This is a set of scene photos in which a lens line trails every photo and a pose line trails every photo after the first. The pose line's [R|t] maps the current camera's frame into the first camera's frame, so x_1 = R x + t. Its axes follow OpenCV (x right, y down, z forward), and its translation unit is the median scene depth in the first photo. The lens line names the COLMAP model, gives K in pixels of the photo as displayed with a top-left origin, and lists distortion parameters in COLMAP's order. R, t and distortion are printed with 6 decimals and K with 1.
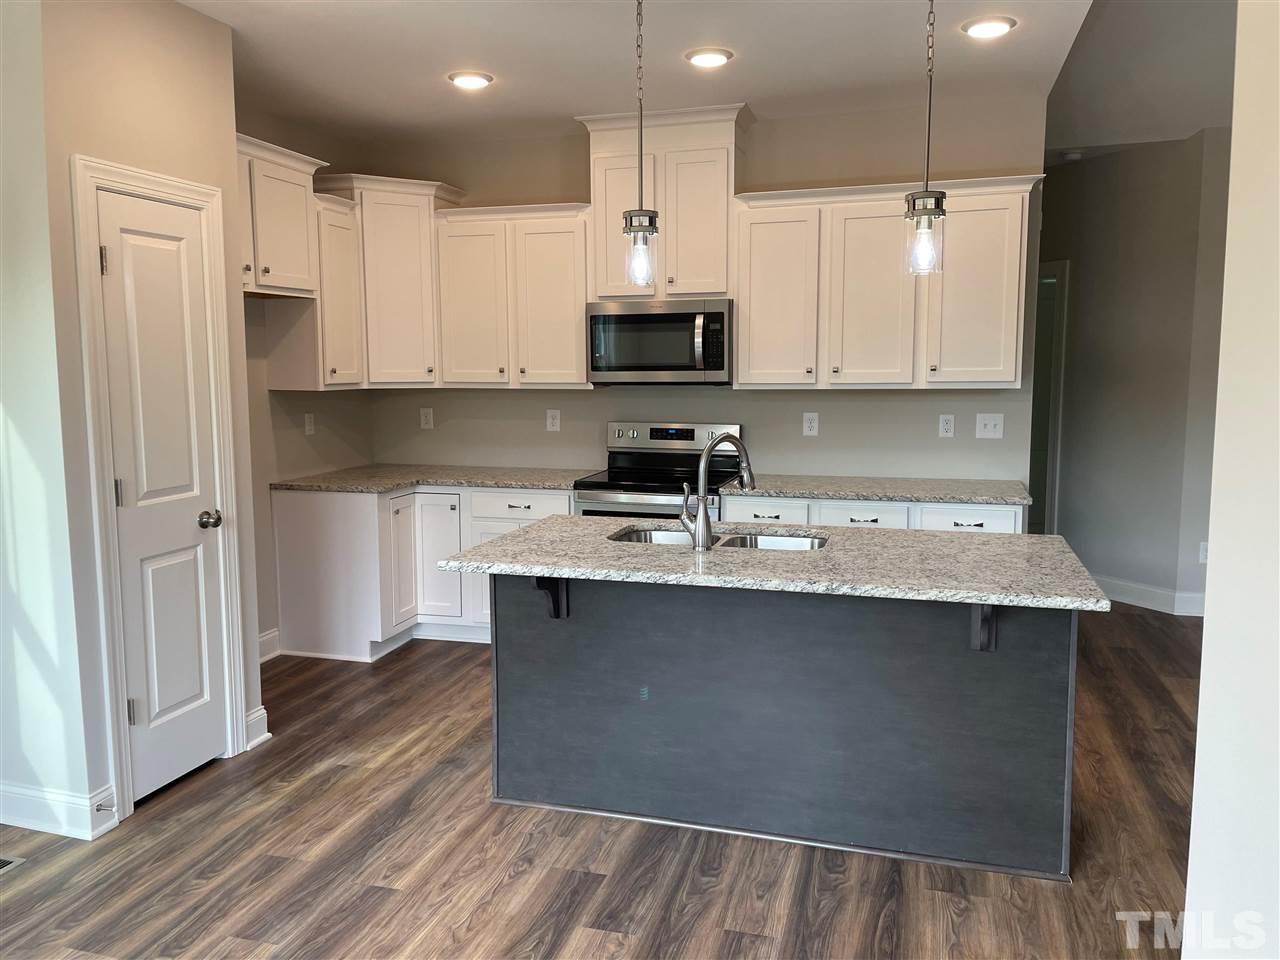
lens RADIAL K [[967.4, 0, 642.1], [0, 967.4, 479.2], [0, 0, 1]] dist [0.088389, -0.107023]
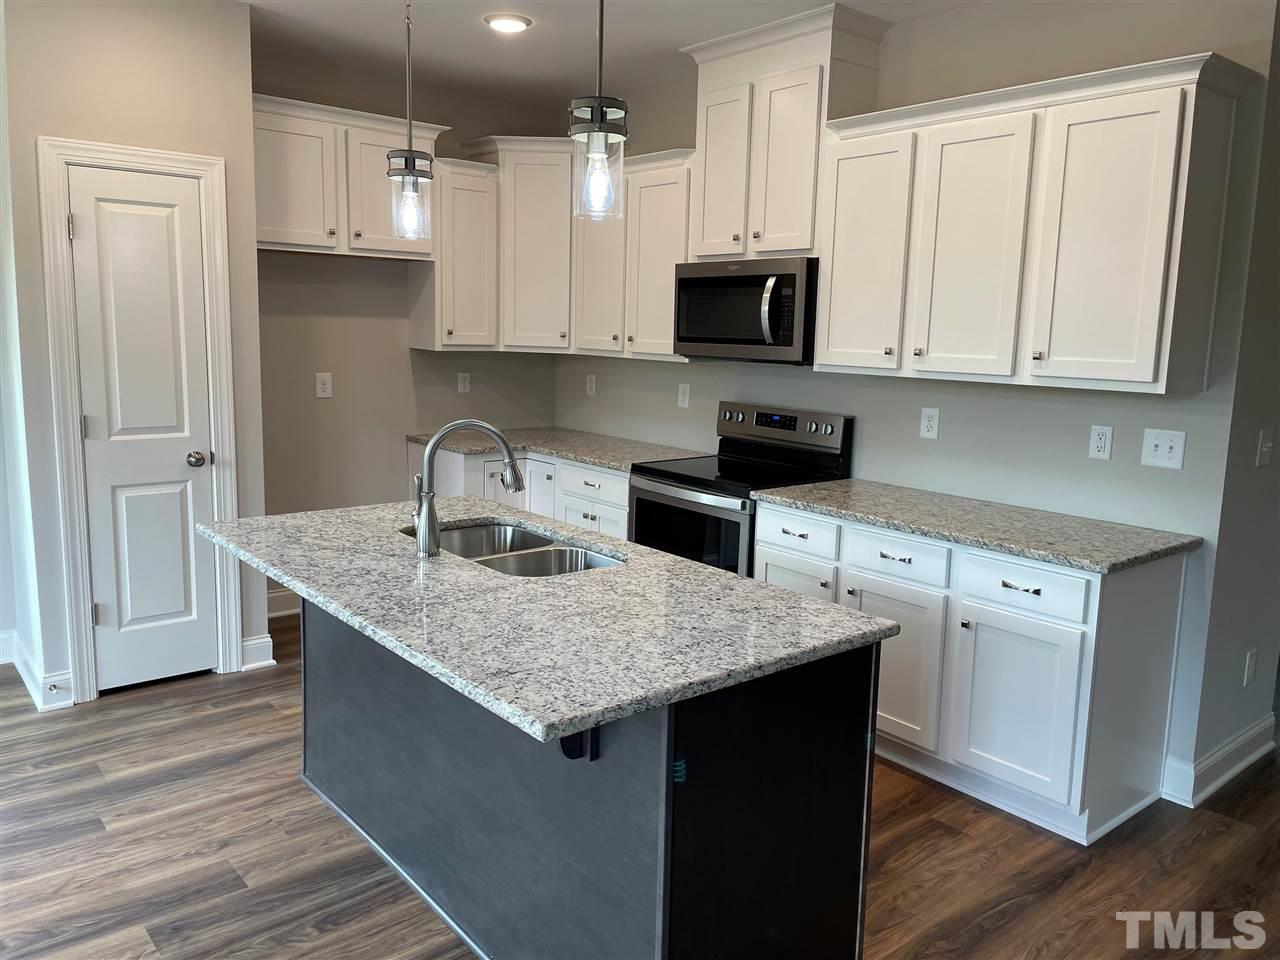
lens RADIAL K [[967.4, 0, 637.2], [0, 967.4, 476.2], [0, 0, 1]] dist [0.088389, -0.107023]
pose [[0.828274, 0.115455, -0.548300, 0.548337], [-0.098278, 0.993306, 0.060699, -0.052838], [0.551637, 0.003610, 0.834076, 0.323374]]
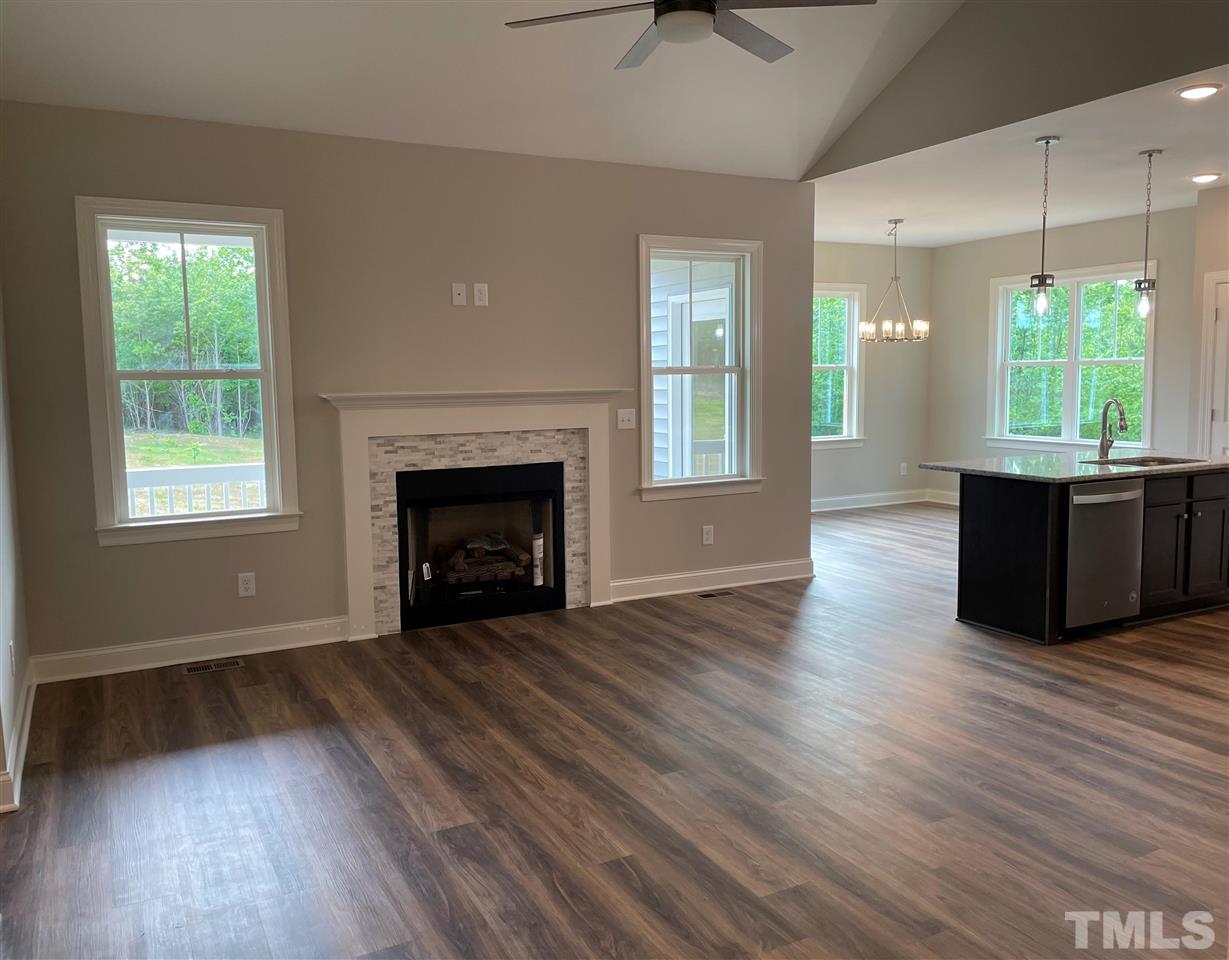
lens RADIAL K [[958.5, 0, 621.6], [0, 958.5, 472.2], [0, 0, 1]] dist [0.054016, -0.007956]
pose [[-0.718156, 0.089290, -0.690130, 1.700409], [-0.066115, 0.978493, 0.195399, -0.174141], [0.692734, 0.185955, -0.696807, 1.382879]]
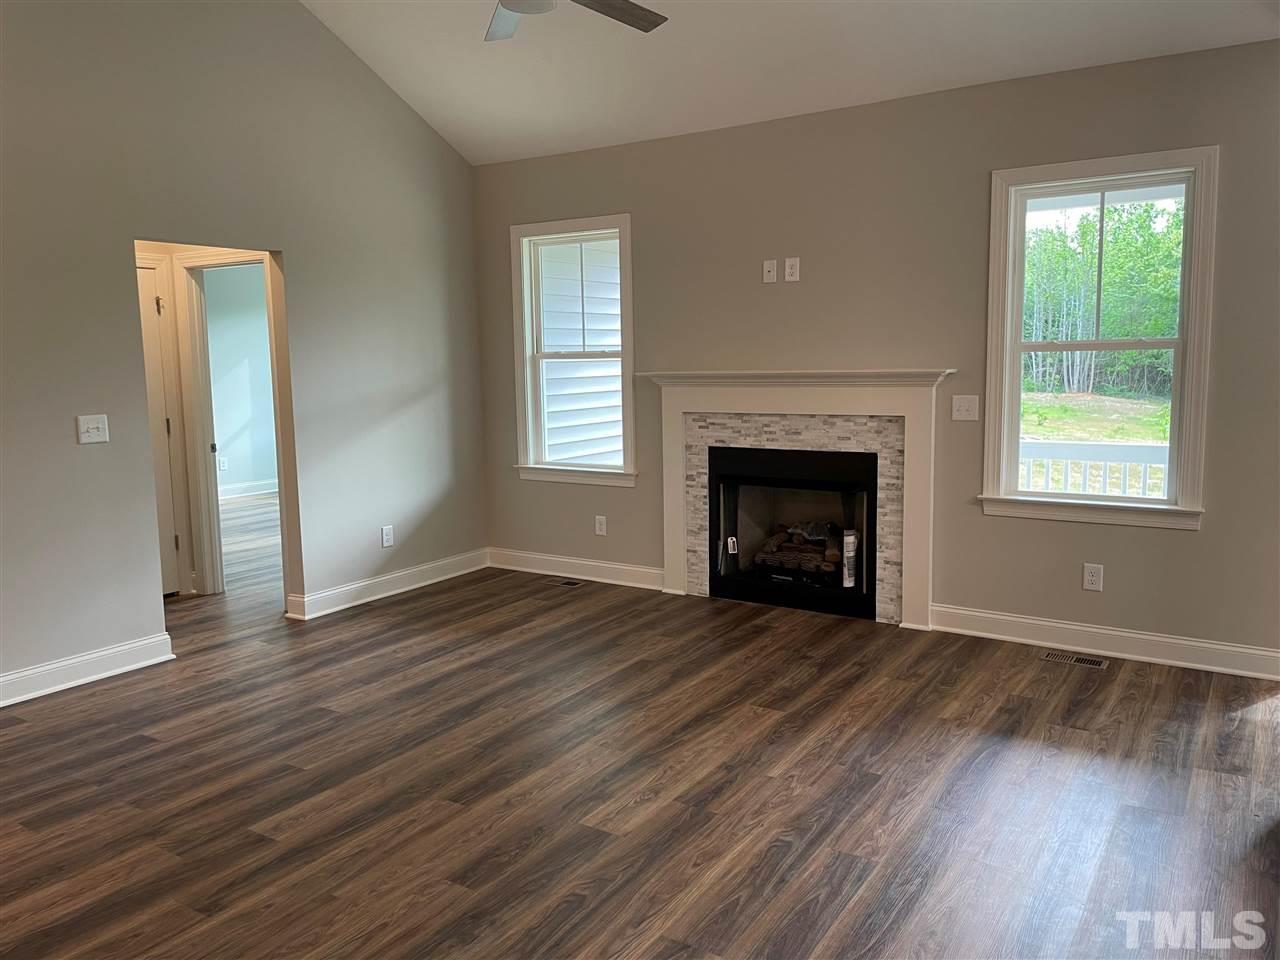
lens RADIAL K [[967.4, 0, 647.1], [0, 967.4, 473.6], [0, 0, 1]] dist [0.088389, -0.107023]
pose [[-0.954668, -0.012487, 0.297412, 0.603721], [0.059509, 0.970944, 0.231788, -0.190720], [-0.291665, 0.238979, -0.926186, 1.604449]]
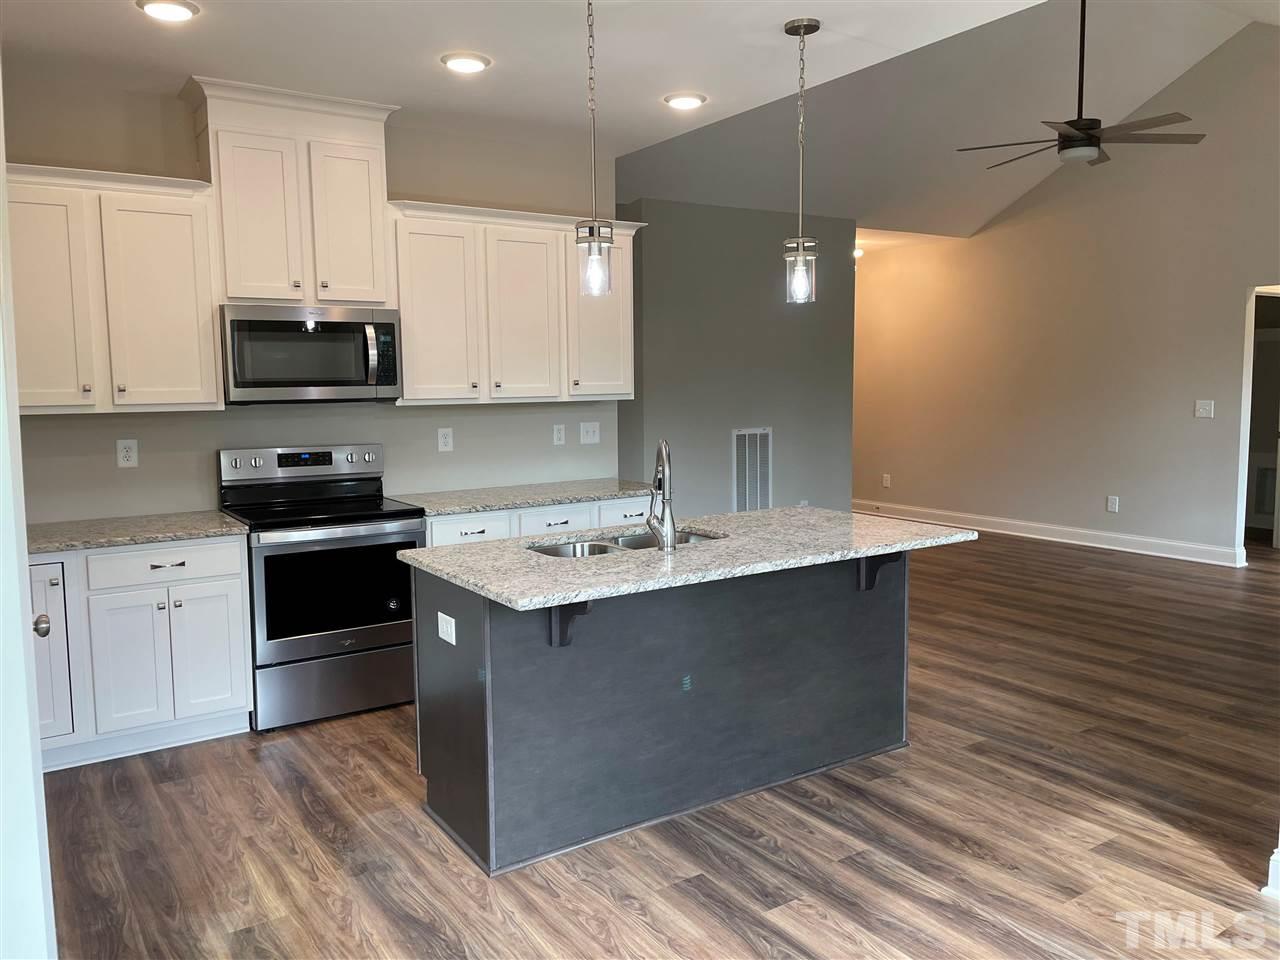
lens RADIAL K [[967.4, 0, 643.5], [0, 967.4, 477.7], [0, 0, 1]] dist [0.088389, -0.107023]
pose [[0.644847, -0.081539, 0.759950, -0.614445], [0.100478, 0.994708, 0.021468, -0.025226], [-0.757678, 0.062514, 0.649627, 0.269695]]
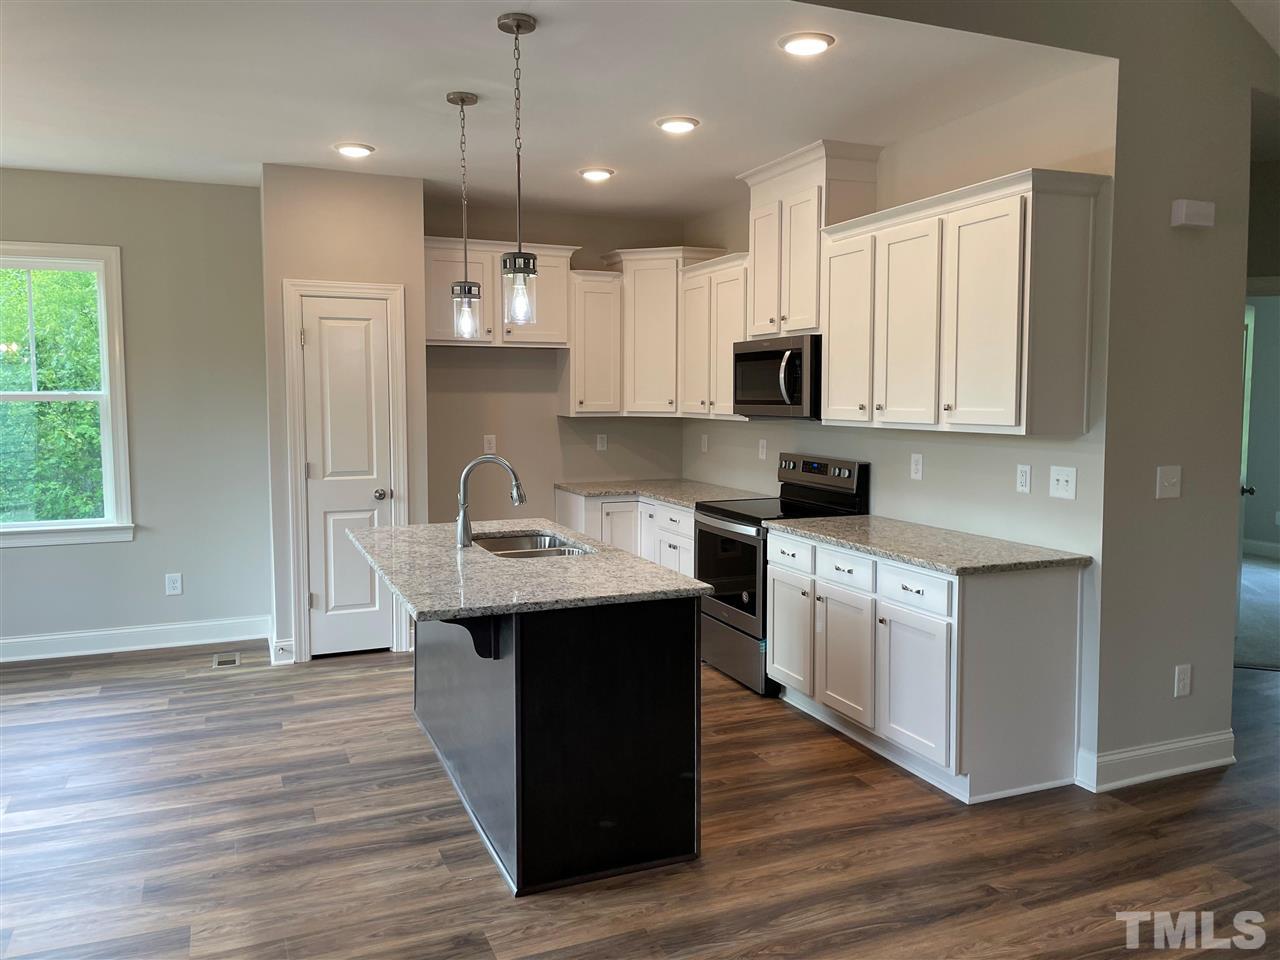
lens RADIAL K [[967.4, 0, 641.2], [0, 967.4, 474.4], [0, 0, 1]] dist [0.088389, -0.107023]
pose [[0.633112, 0.071624, -0.770739, 0.960031], [-0.097551, 0.995154, 0.012347, -0.047806], [0.767889, 0.067369, 0.637031, 0.301721]]
